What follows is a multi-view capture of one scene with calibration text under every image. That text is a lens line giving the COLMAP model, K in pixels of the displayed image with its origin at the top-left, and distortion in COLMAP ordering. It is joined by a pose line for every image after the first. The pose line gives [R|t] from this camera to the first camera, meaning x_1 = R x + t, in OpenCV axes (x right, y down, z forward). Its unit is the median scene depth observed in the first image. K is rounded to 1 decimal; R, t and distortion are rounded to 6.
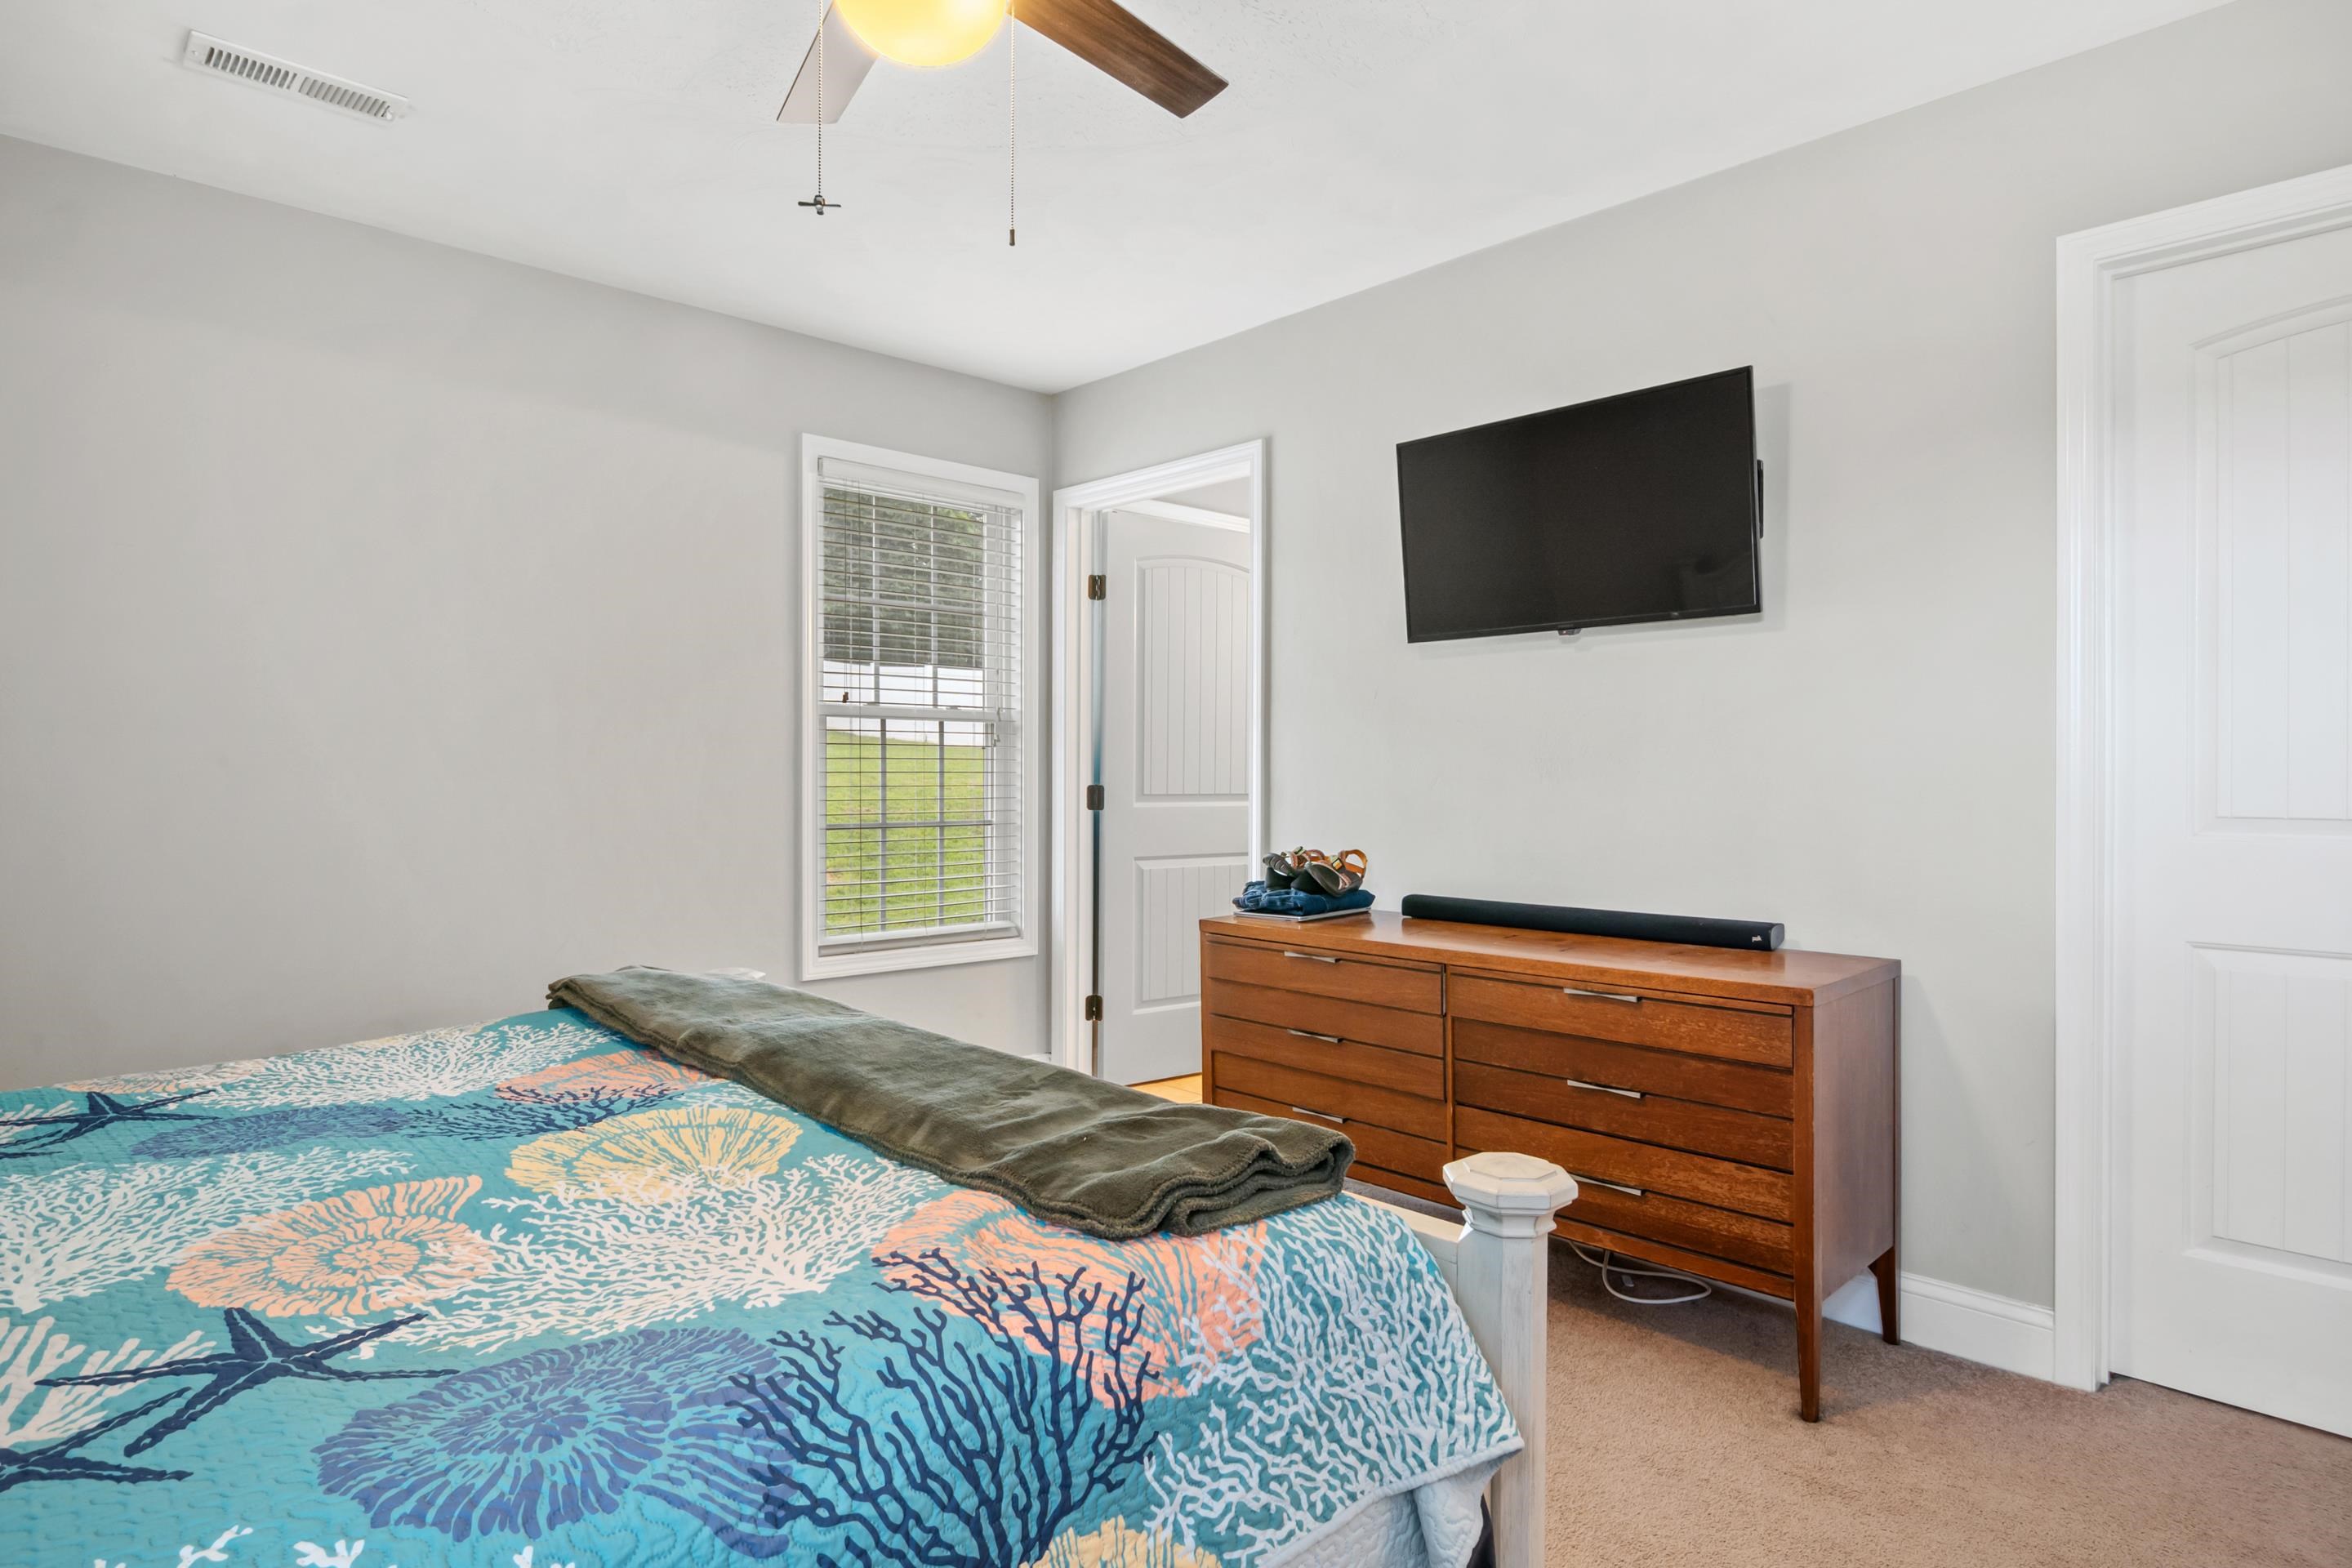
lens RADIAL K [[1338.7, 0, 1189.5], [0, 1338.7, 792.3], [0, 0, 1]] dist [-0.000112, -0.007523]
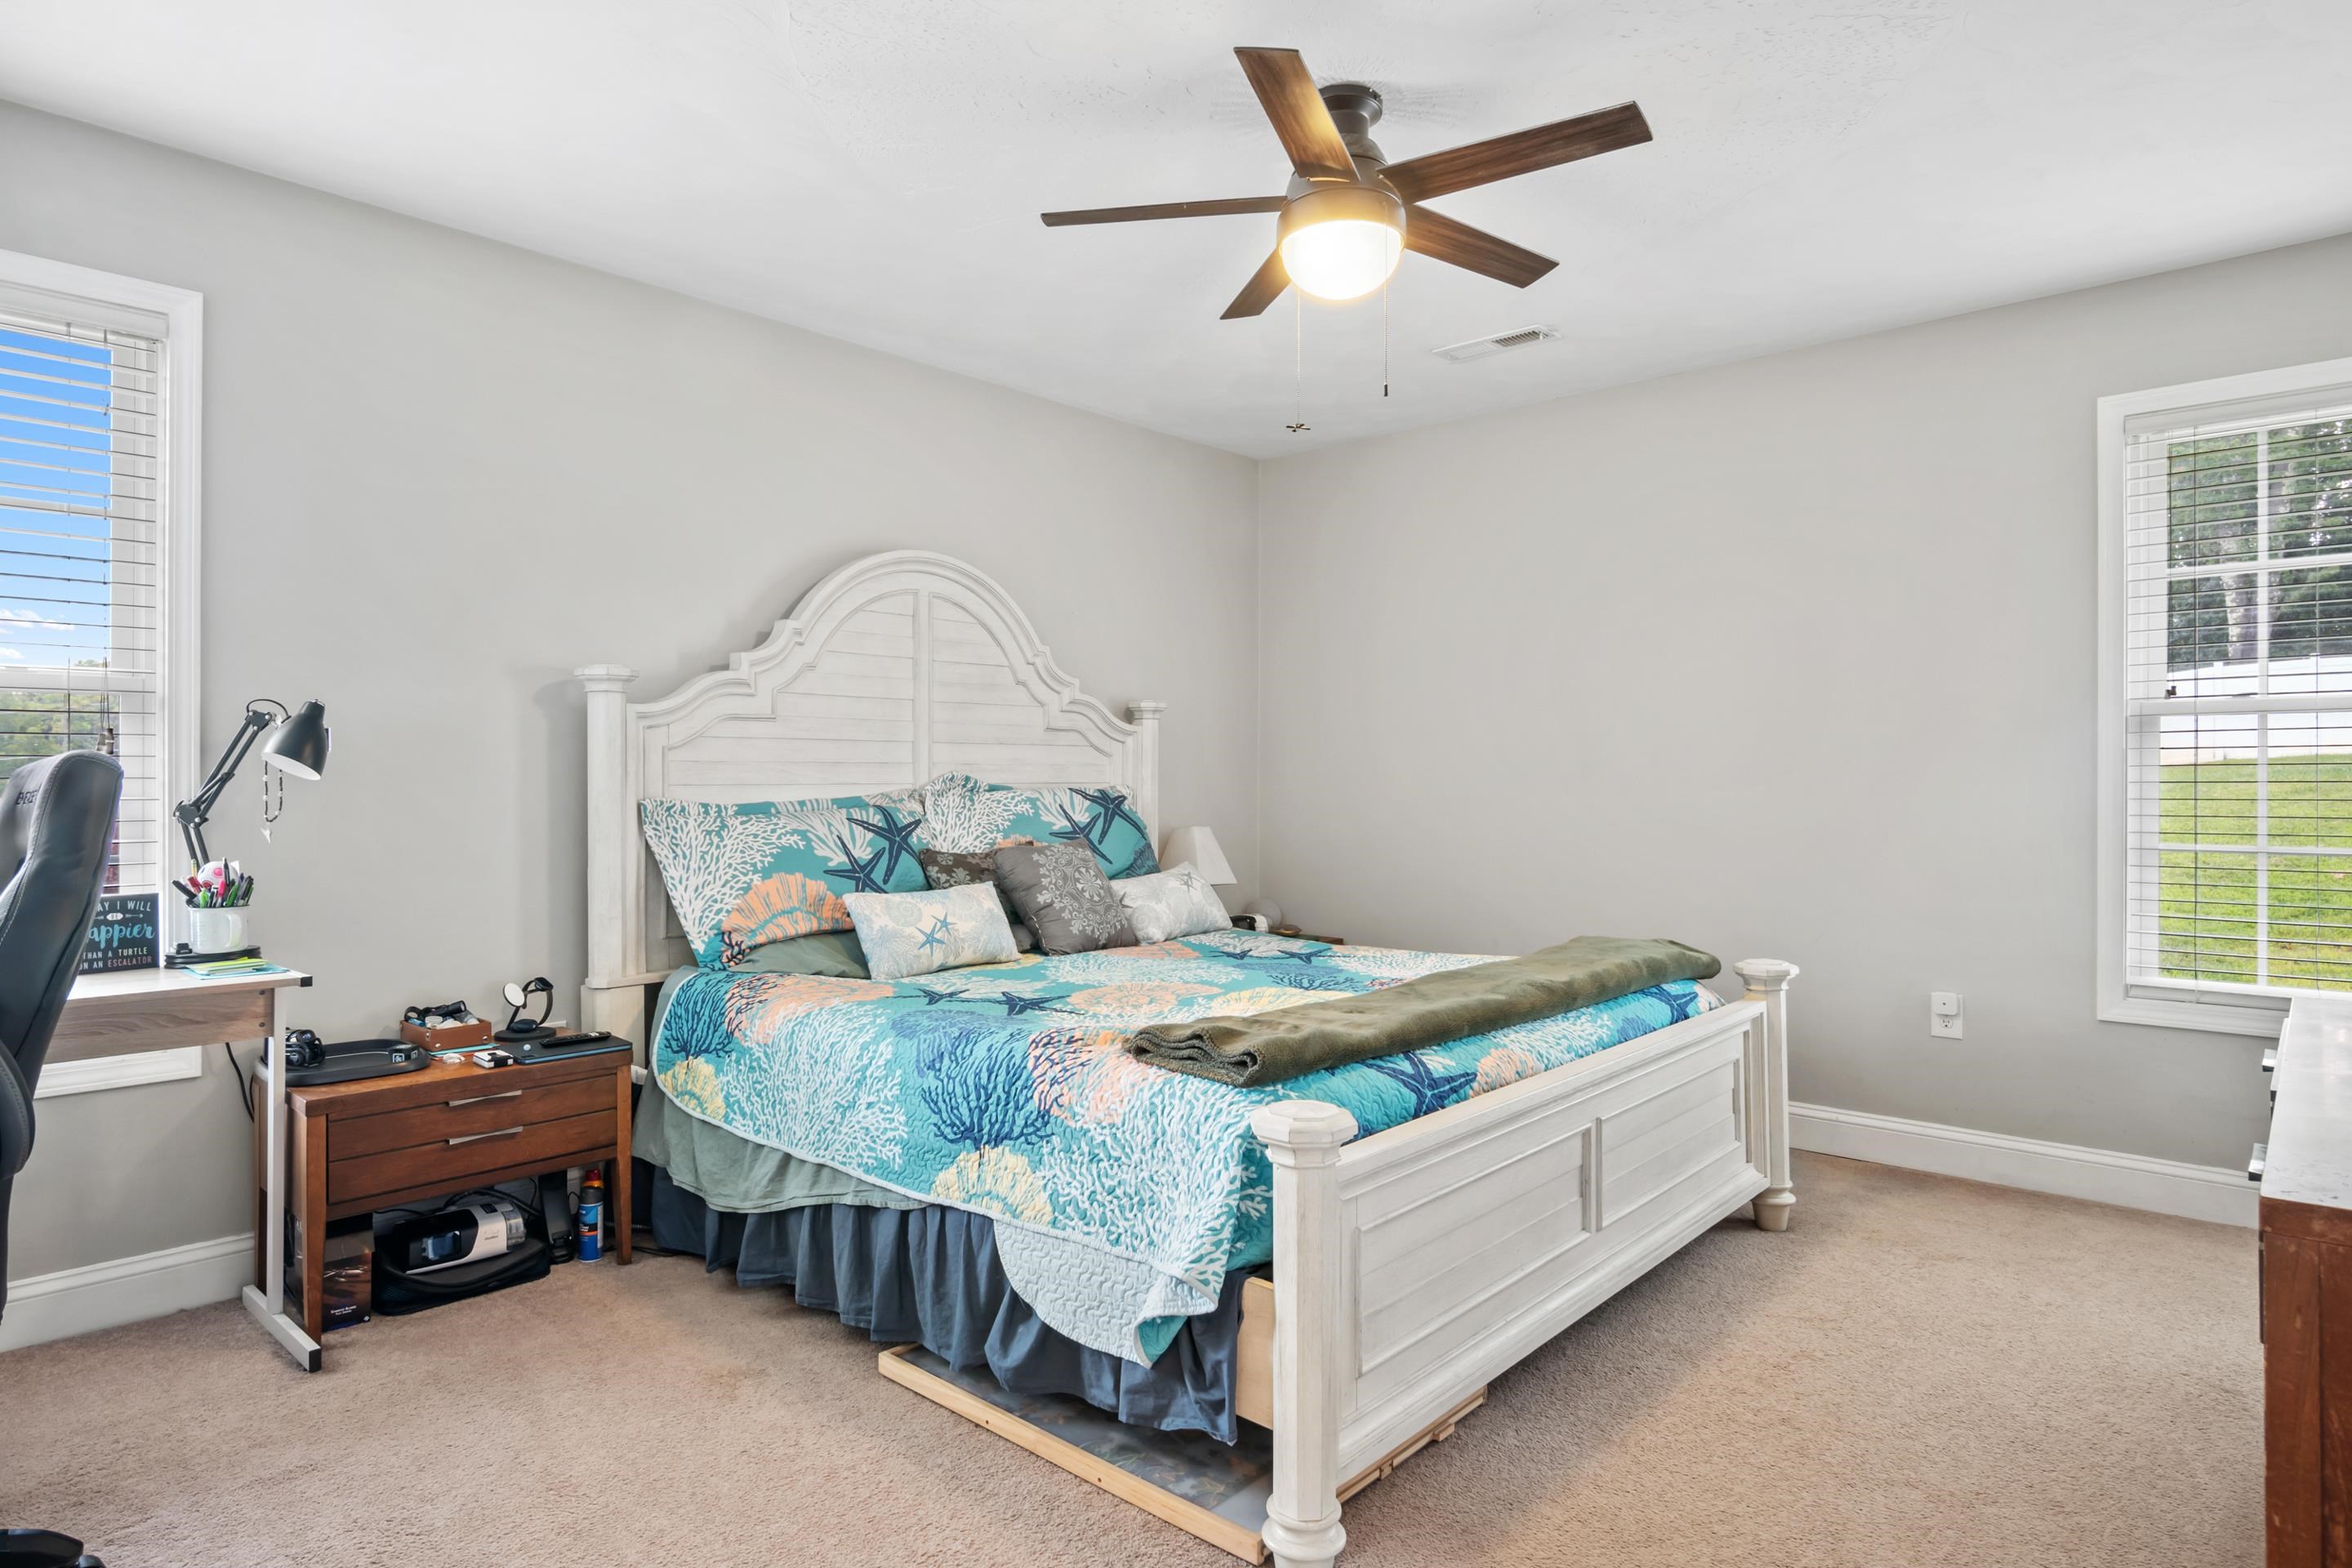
lens RADIAL K [[1338.7, 0, 1189.8], [0, 1338.7, 772.2], [0, 0, 1]] dist [-0.000112, -0.007523]
pose [[0.073939, -0.004761, -0.997251, 1.914157], [-0.022912, 0.999717, -0.006472, -0.025114], [0.997000, 0.023328, 0.073809, 1.059000]]
